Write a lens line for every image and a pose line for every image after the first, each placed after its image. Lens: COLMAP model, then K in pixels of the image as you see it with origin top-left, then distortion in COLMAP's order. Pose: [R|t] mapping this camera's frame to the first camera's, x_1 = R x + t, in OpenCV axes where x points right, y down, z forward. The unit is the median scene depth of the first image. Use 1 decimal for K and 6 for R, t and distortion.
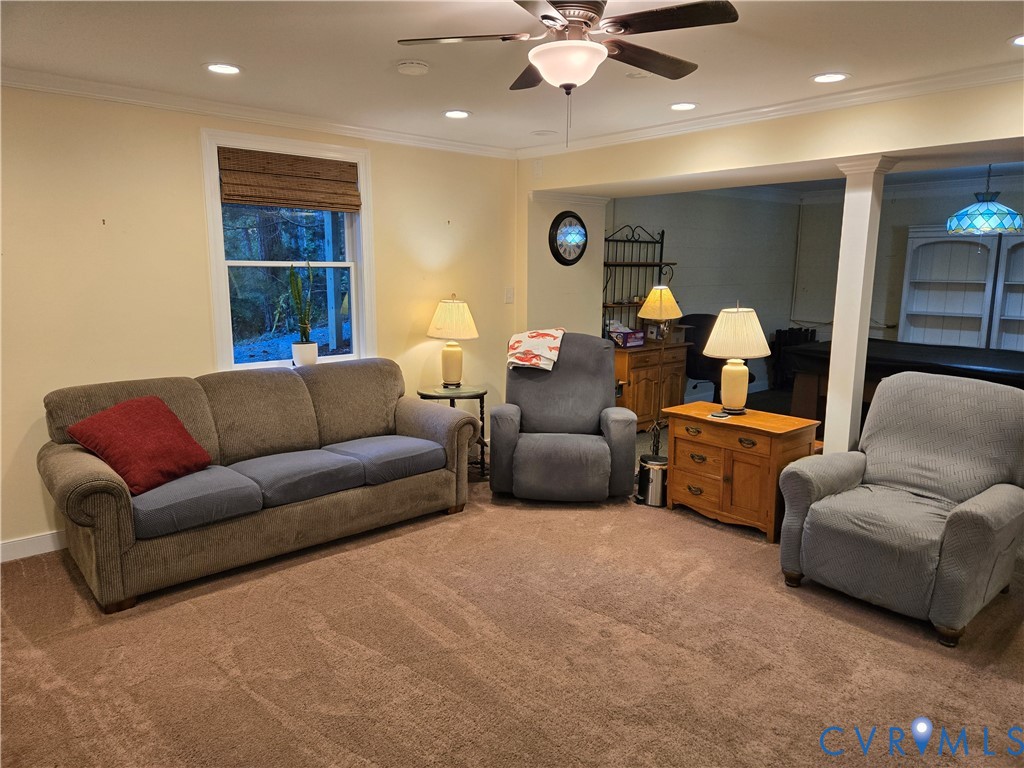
lens RADIAL K [[686.0, 0, 508.0], [0, 686.0, 383.0], [0, 0, 1]] dist [0.047349, -0.045339]
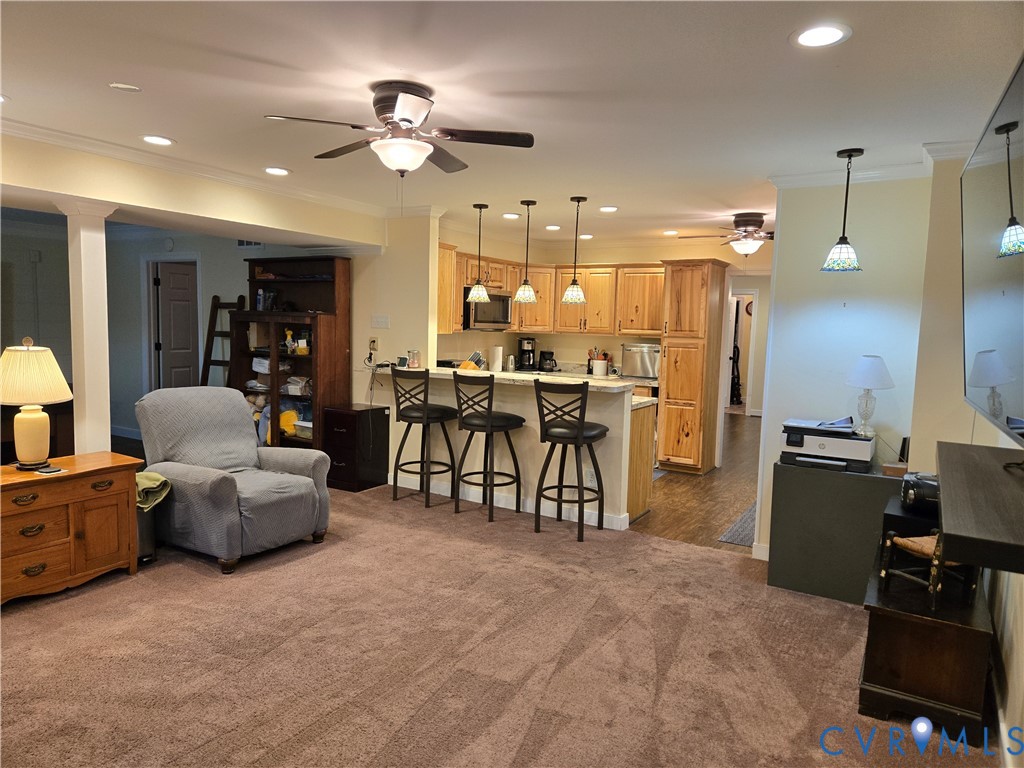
lens RADIAL K [[686.0, 0, 509.6], [0, 686.0, 380.1], [0, 0, 1]] dist [0.047349, -0.045339]
pose [[-0.312441, -0.100483, 0.944608, -0.667745], [0.128943, 0.980700, 0.146972, -0.115761], [-0.941145, 0.167721, -0.293454, 0.679134]]
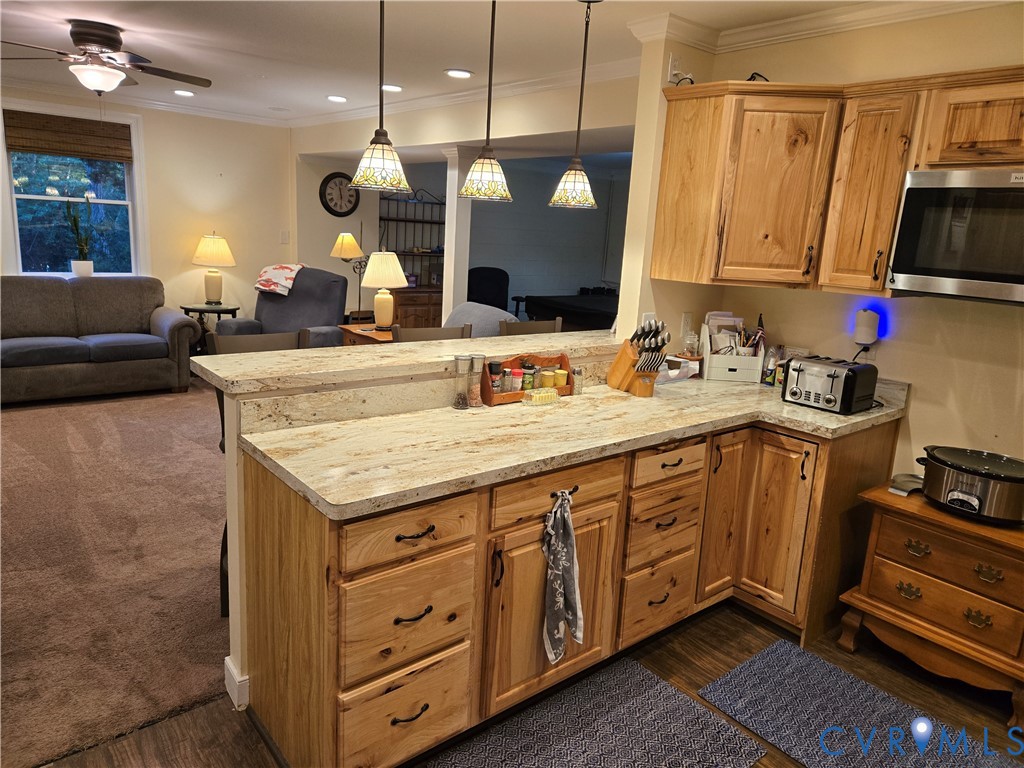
lens RADIAL K [[686.0, 0, 516.2], [0, 686.0, 378.4], [0, 0, 1]] dist [0.047349, -0.045339]
pose [[0.998080, 0.060265, -0.014293, 0.614999], [-0.059530, 0.997109, 0.047226, 0.059235], [0.017097, -0.046284, 0.998782, -0.353841]]
